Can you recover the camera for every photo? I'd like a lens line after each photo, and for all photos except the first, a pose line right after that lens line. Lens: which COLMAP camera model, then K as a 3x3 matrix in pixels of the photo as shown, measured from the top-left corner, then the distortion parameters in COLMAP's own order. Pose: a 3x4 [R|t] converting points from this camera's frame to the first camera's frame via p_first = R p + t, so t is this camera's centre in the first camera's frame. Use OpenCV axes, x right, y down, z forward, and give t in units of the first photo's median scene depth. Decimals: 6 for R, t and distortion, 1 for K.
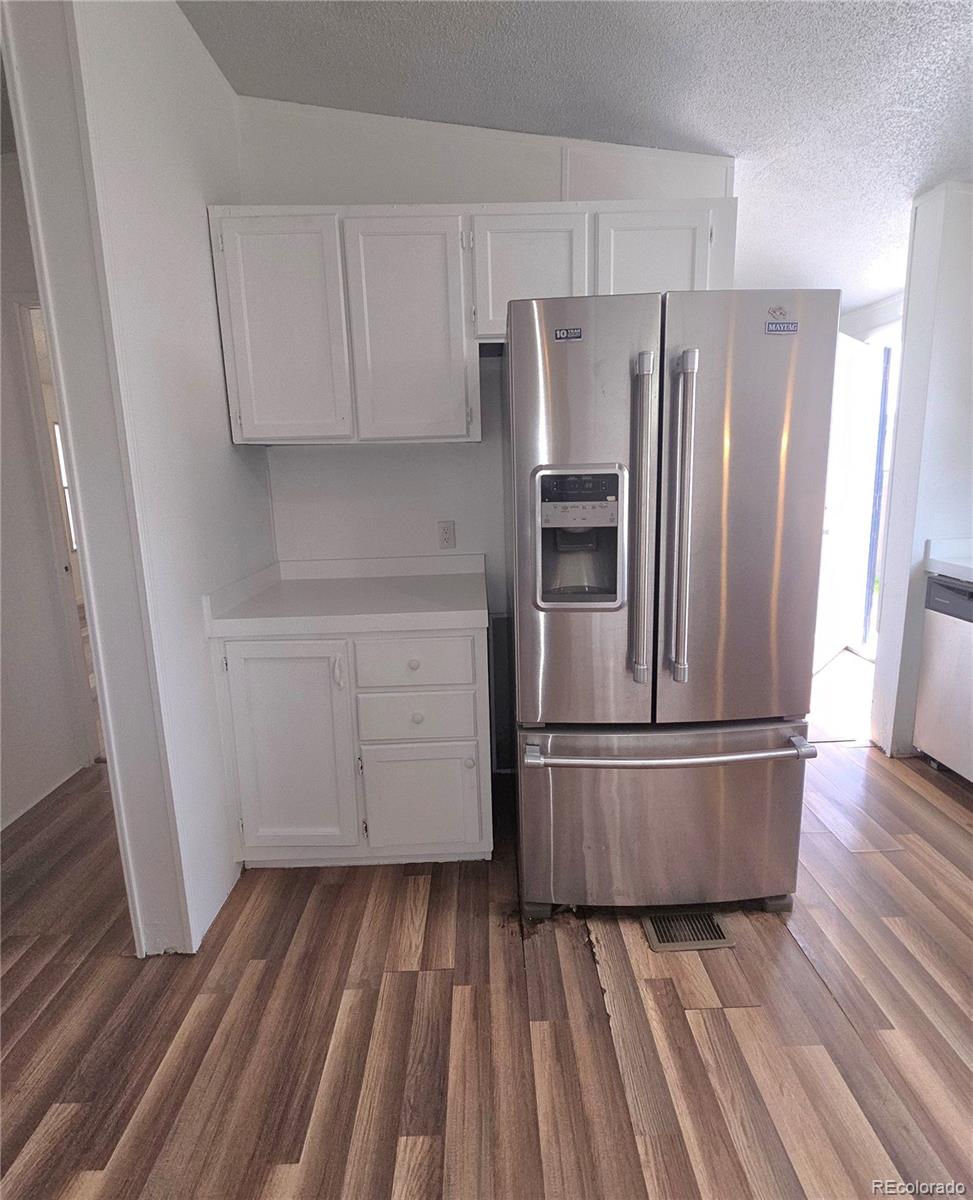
lens RADIAL K [[537.8, 0, 485.1], [0, 537.8, 546.0], [0, 0, 1]] dist [-0.004001, -0.000240]
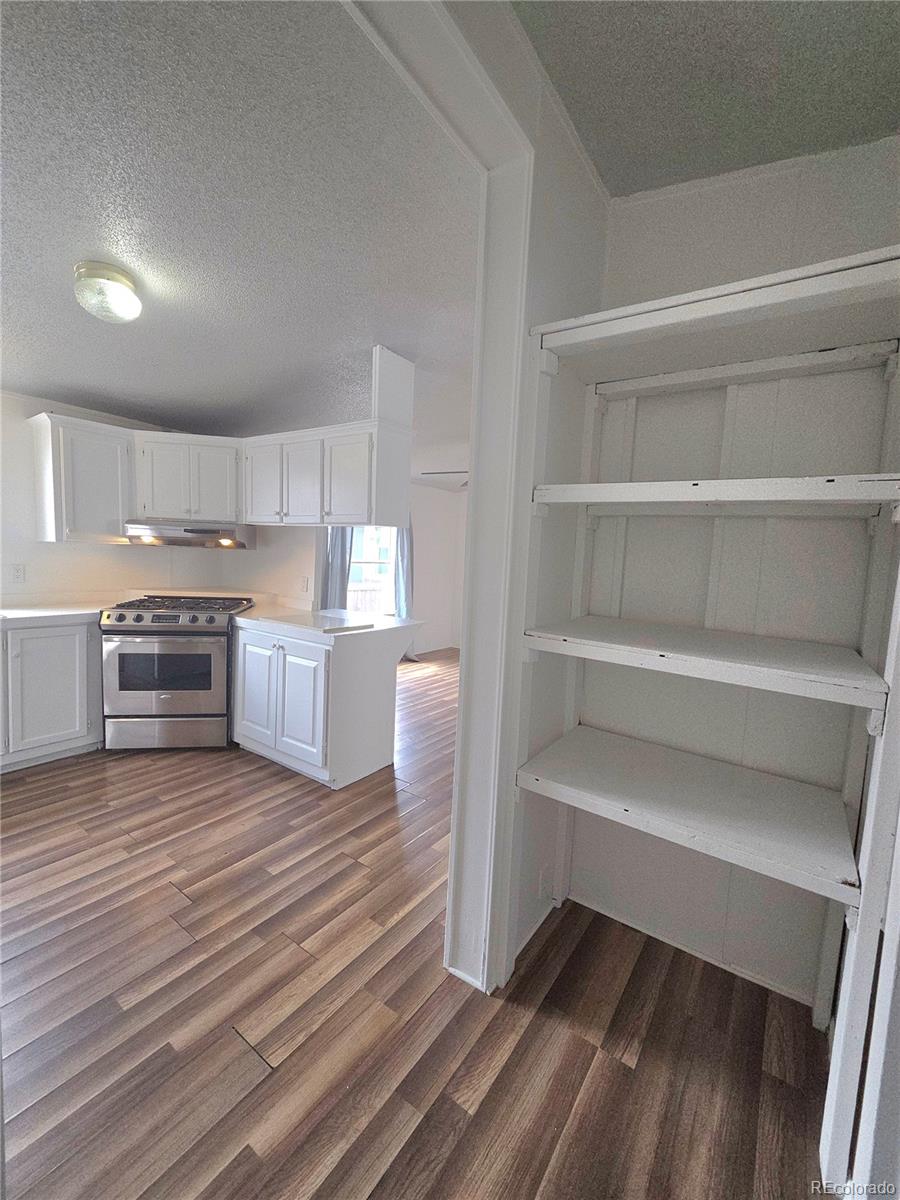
lens RADIAL K [[492.4, 0, 452.1], [0, 492.4, 598.5], [0, 0, 1]] dist [0.004383, -0.000988]
pose [[-0.808818, -0.060315, 0.584957, -1.104835], [0.064478, 0.979633, 0.190164, -0.122405], [-0.584513, 0.191525, -0.788456, 0.924940]]
